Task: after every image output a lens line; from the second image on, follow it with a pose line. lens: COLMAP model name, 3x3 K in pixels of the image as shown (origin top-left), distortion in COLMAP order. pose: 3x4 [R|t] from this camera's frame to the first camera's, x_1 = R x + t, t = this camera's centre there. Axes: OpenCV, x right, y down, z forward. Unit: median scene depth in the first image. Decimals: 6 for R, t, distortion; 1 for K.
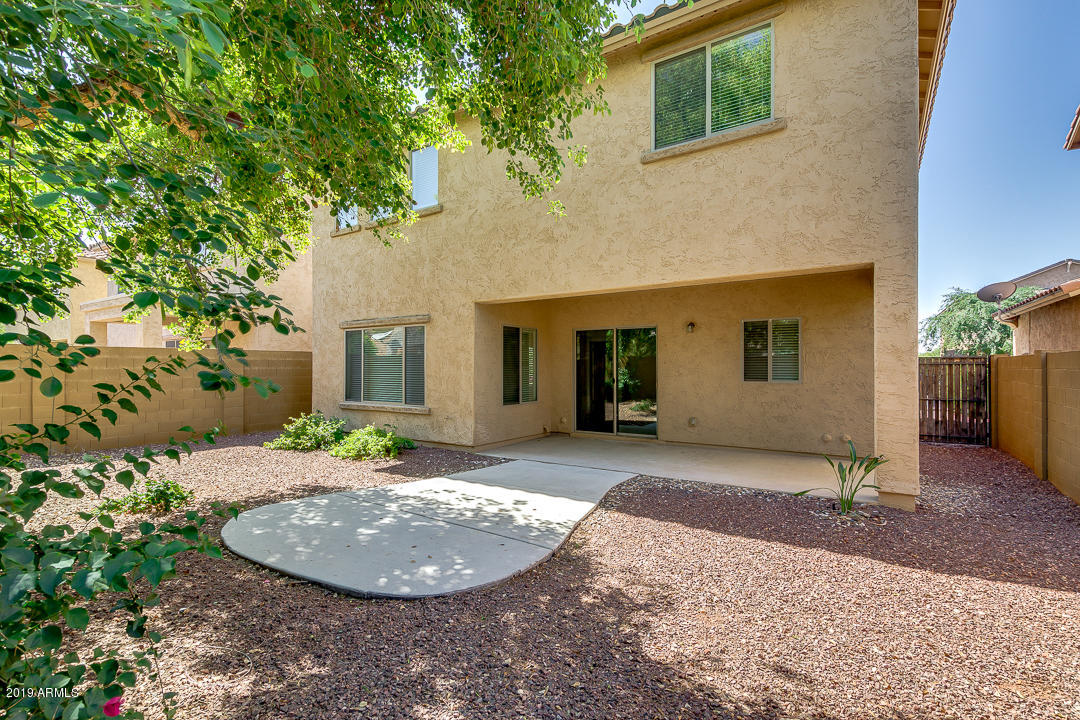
lens RADIAL K [[497.6, 0, 546.1], [0, 497.6, 360.6], [0, 0, 1]] dist [-0.000294, -0.000028]
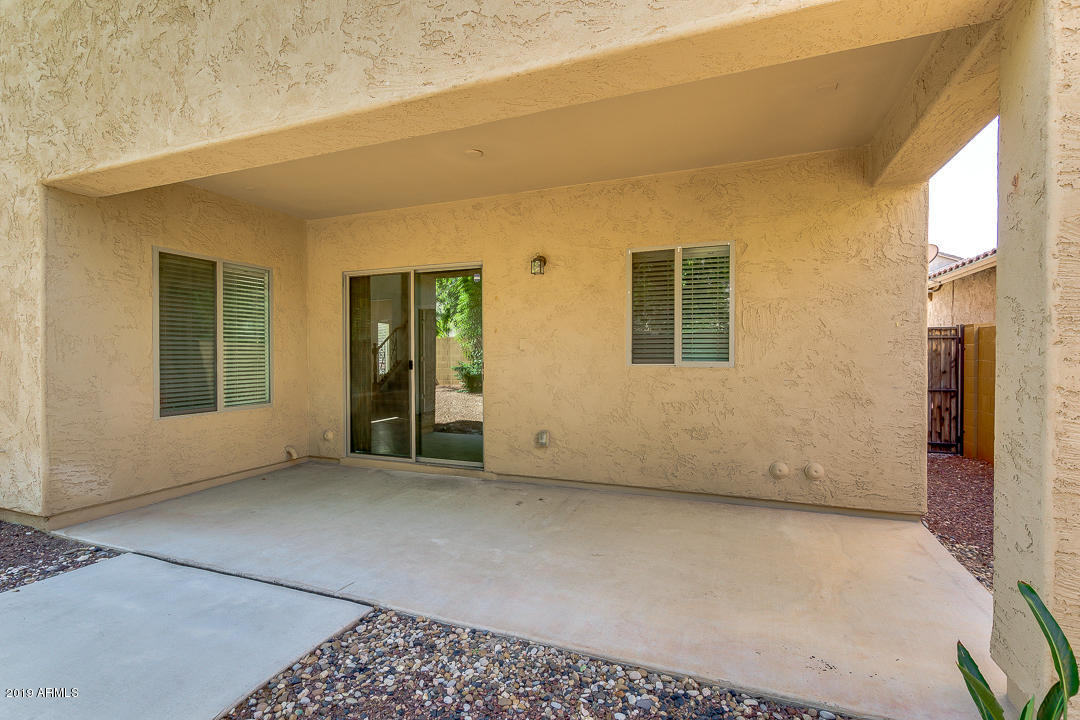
lens RADIAL K [[510.9, 0, 538.8], [0, 510.9, 364.9], [0, 0, 1]] dist [0.001901, 0.000041]
pose [[0.980415, -0.005340, 0.196869, 0.210479], [-0.000840, 0.999510, 0.031296, 0.028066], [-0.196939, -0.030849, 0.979930, 0.529658]]
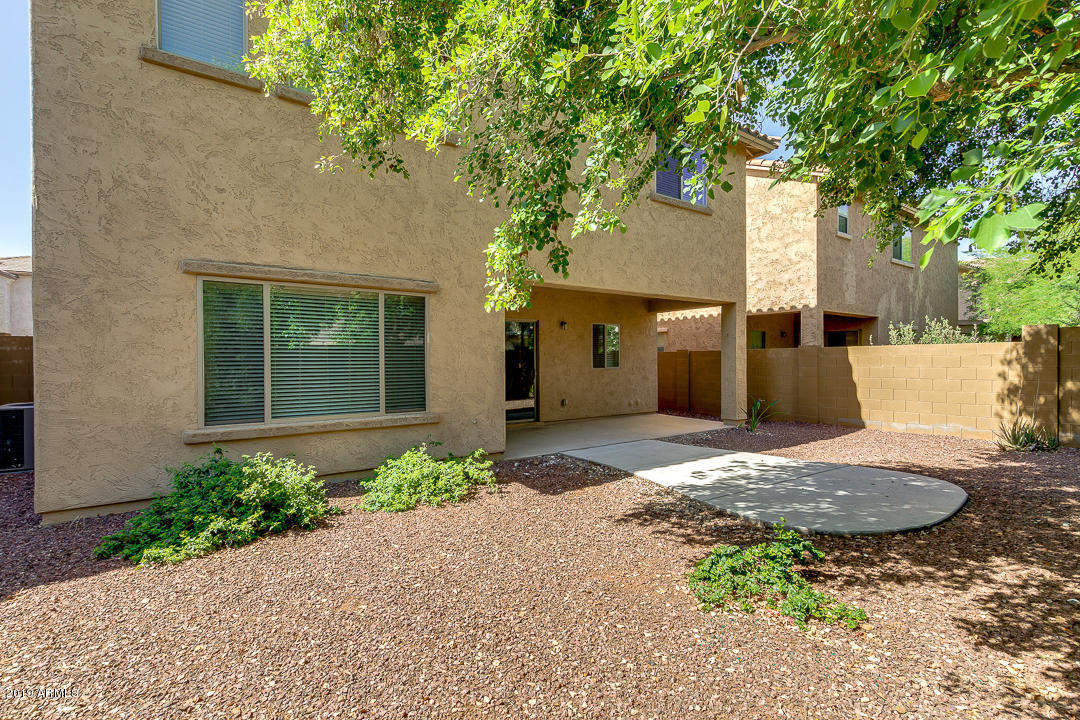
lens RADIAL K [[483.4, 0, 540.0], [0, 483.4, 360.0], [0, 0, 1]] dist [0.004152, 0.000266]
pose [[0.372901, 0.001317, 0.927870, -0.968341], [-0.006709, 0.999977, 0.001277, 0.020014], [-0.927847, -0.006701, 0.372901, 0.712481]]
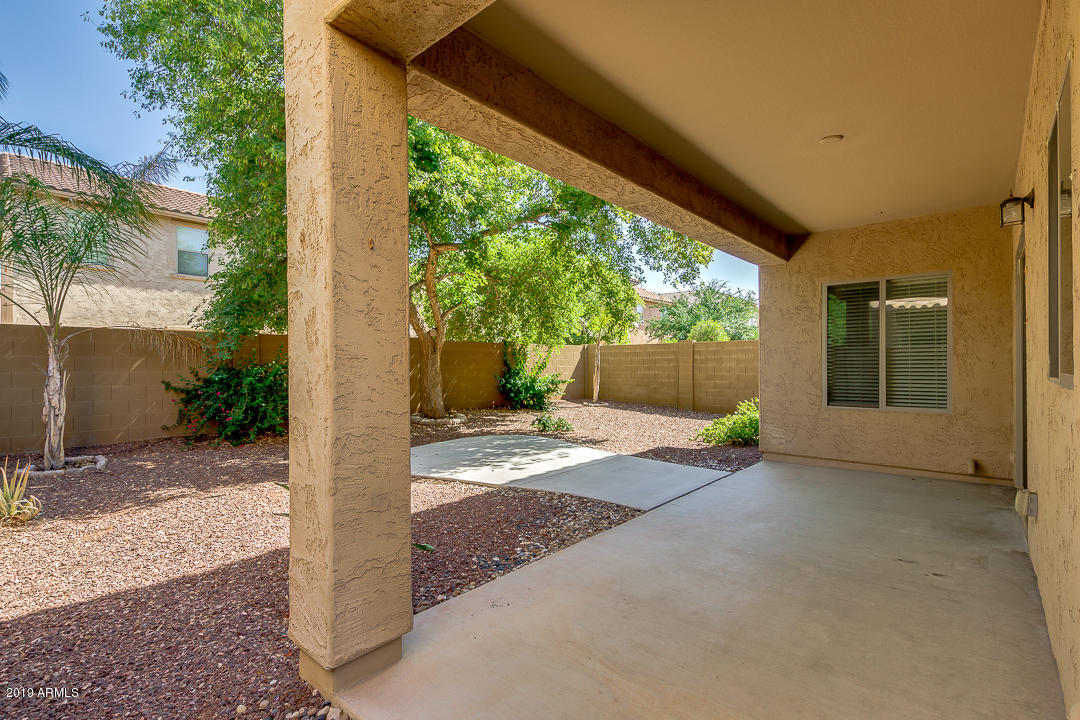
lens RADIAL K [[510.9, 0, 538.8], [0, 510.9, 364.9], [0, 0, 1]] dist [0.001901, 0.000041]
pose [[-0.143027, 0.010619, -0.989662, 0.766108], [0.014842, 0.999853, 0.008584, 0.028514], [0.989608, -0.013461, -0.143163, 0.849252]]
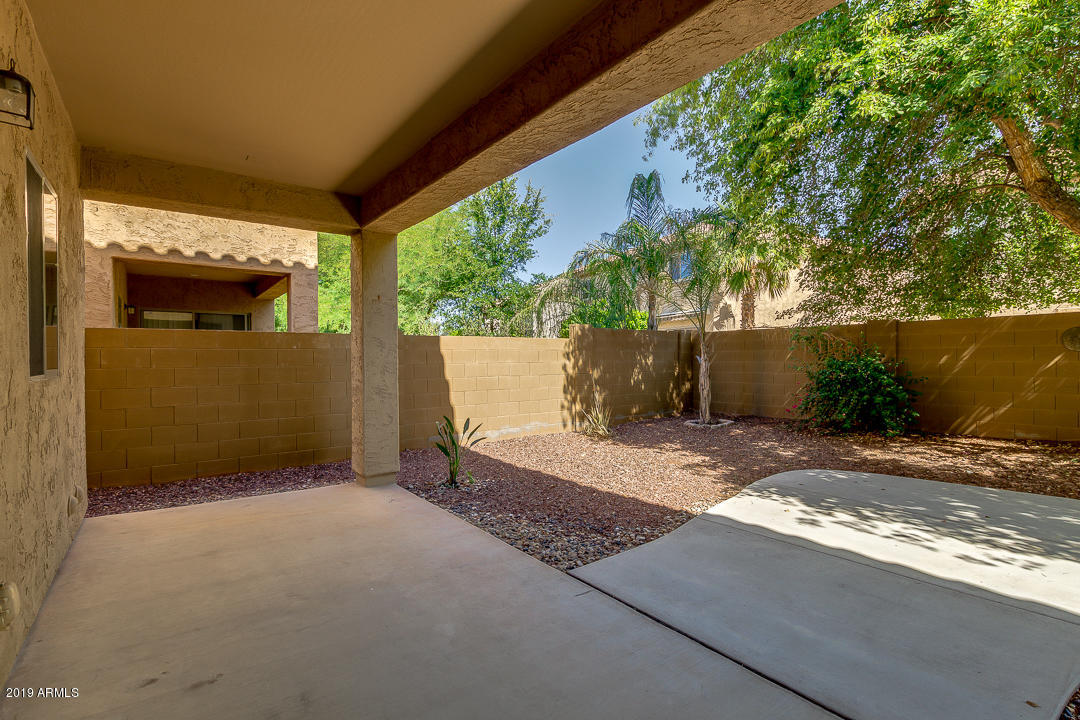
lens RADIAL K [[510.9, 0, 538.8], [0, 510.9, 364.9], [0, 0, 1]] dist [0.001901, 0.000041]
pose [[-0.938317, 0.006021, 0.345723, 0.040272], [0.007518, 0.999967, 0.002989, 0.036814], [-0.345694, 0.005404, -0.938332, 1.279717]]
